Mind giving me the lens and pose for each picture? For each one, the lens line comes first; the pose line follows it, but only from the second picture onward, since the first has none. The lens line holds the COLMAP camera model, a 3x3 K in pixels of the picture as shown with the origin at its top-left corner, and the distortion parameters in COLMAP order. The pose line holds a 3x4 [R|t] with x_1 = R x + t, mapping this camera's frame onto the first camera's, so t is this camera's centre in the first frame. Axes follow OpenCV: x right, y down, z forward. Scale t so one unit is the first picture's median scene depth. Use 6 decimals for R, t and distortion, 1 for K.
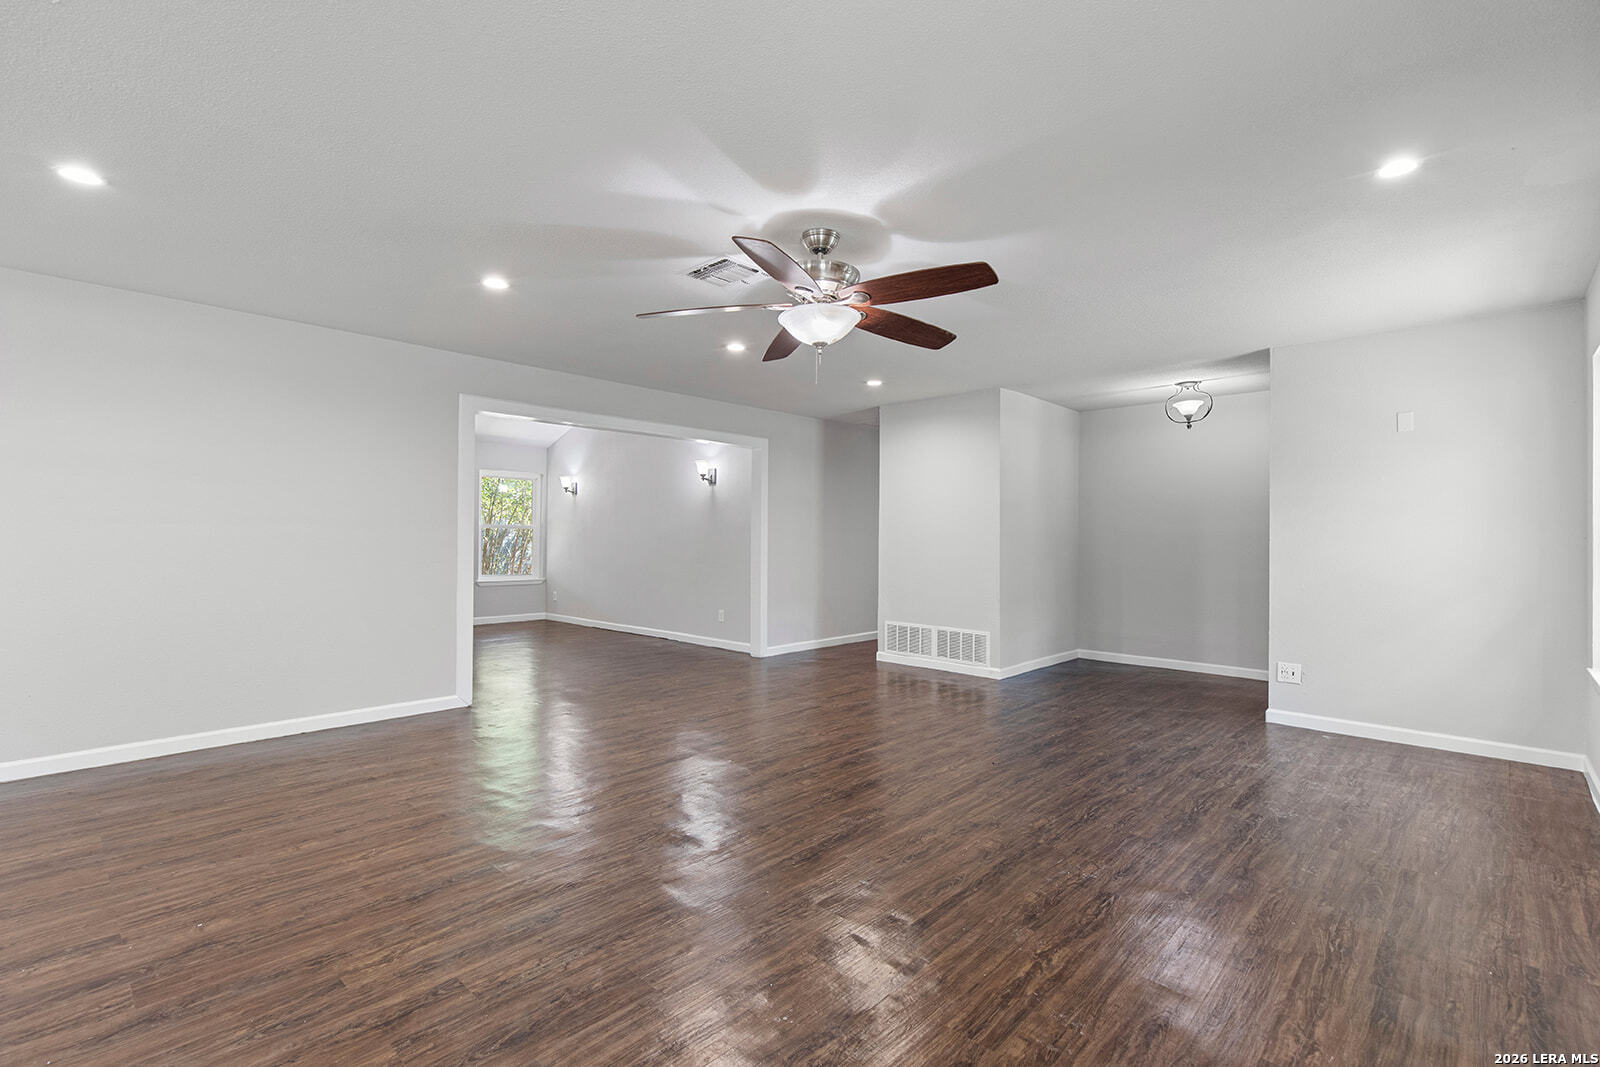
lens RADIAL K [[723.9, 0, 810.9], [0, 723.9, 530.3], [0, 0, 1]] dist [0.009767, -0.000346]
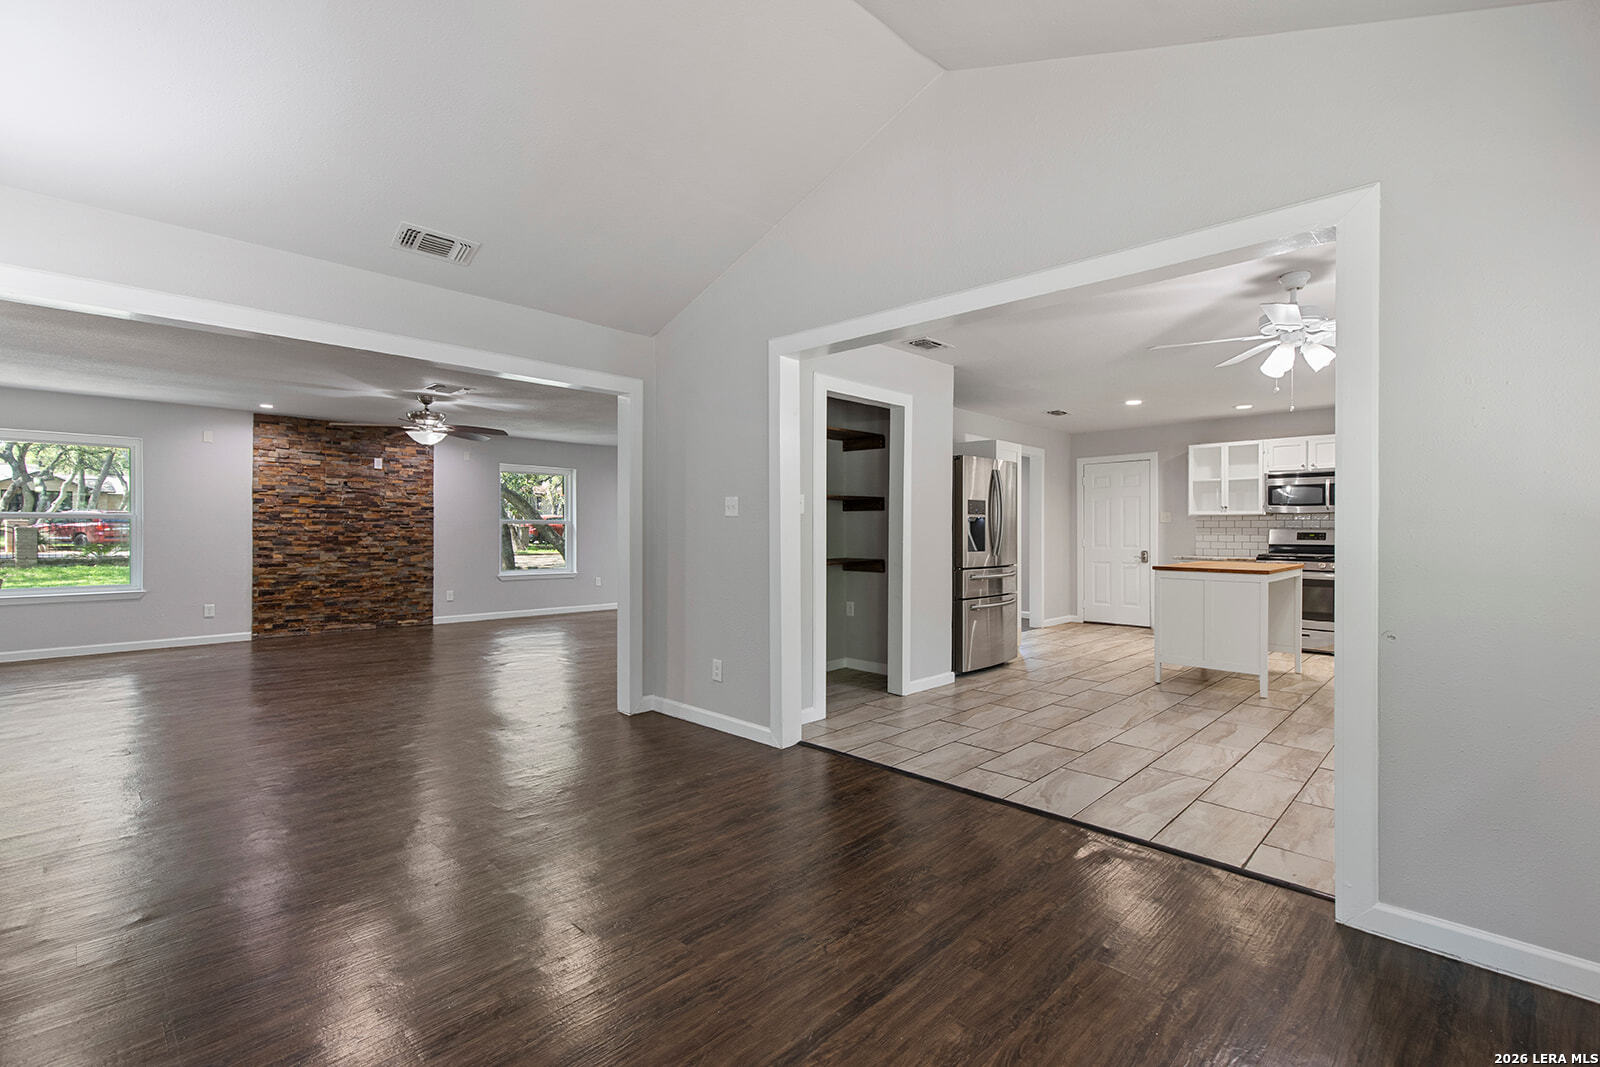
lens RADIAL K [[723.9, 0, 803.0], [0, 723.9, 530.8], [0, 0, 1]] dist [0.009767, -0.000346]
pose [[-0.999560, -0.008221, 0.028487, -0.593020], [-0.008405, 0.999945, -0.006349, 0.008639], [-0.028433, -0.006585, -0.999574, 1.555075]]
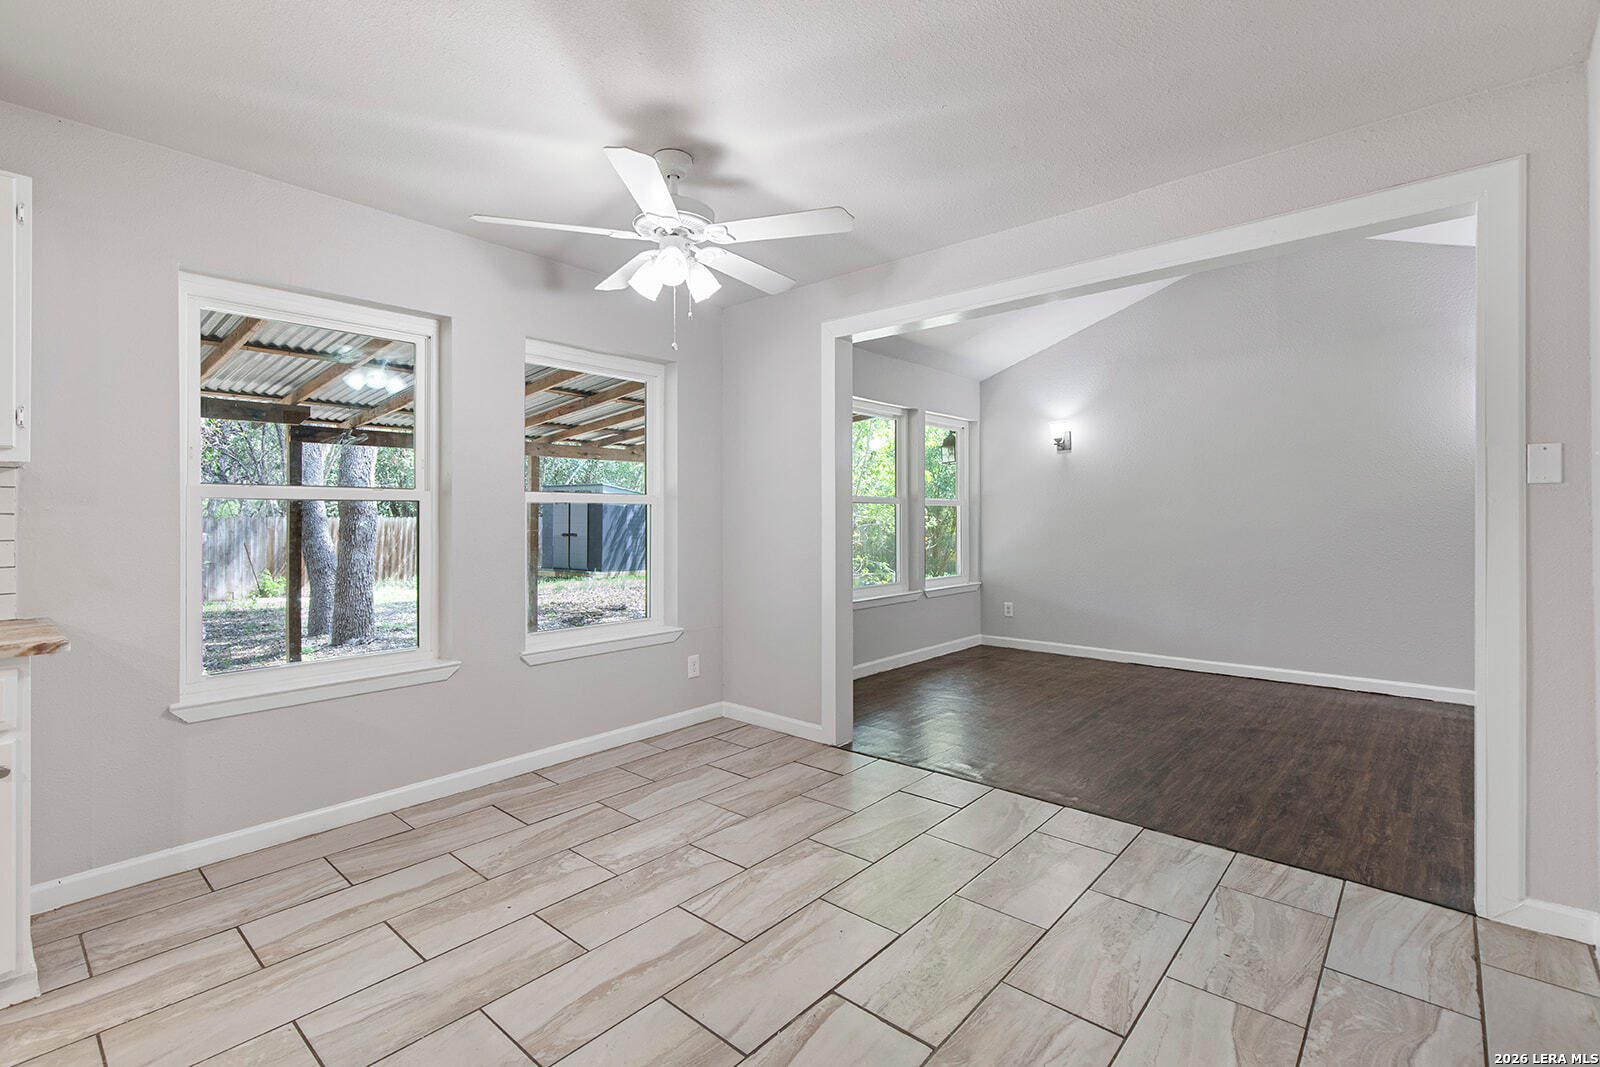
lens RADIAL K [[723.9, 0, 822.5], [0, 723.9, 509.4], [0, 0, 1]] dist [0.009767, -0.000346]
pose [[0.999185, -0.008812, 0.039402, -0.889937], [0.008741, 0.999960, 0.001965, -0.002258], [-0.039418, -0.001619, 0.999222, 0.588687]]
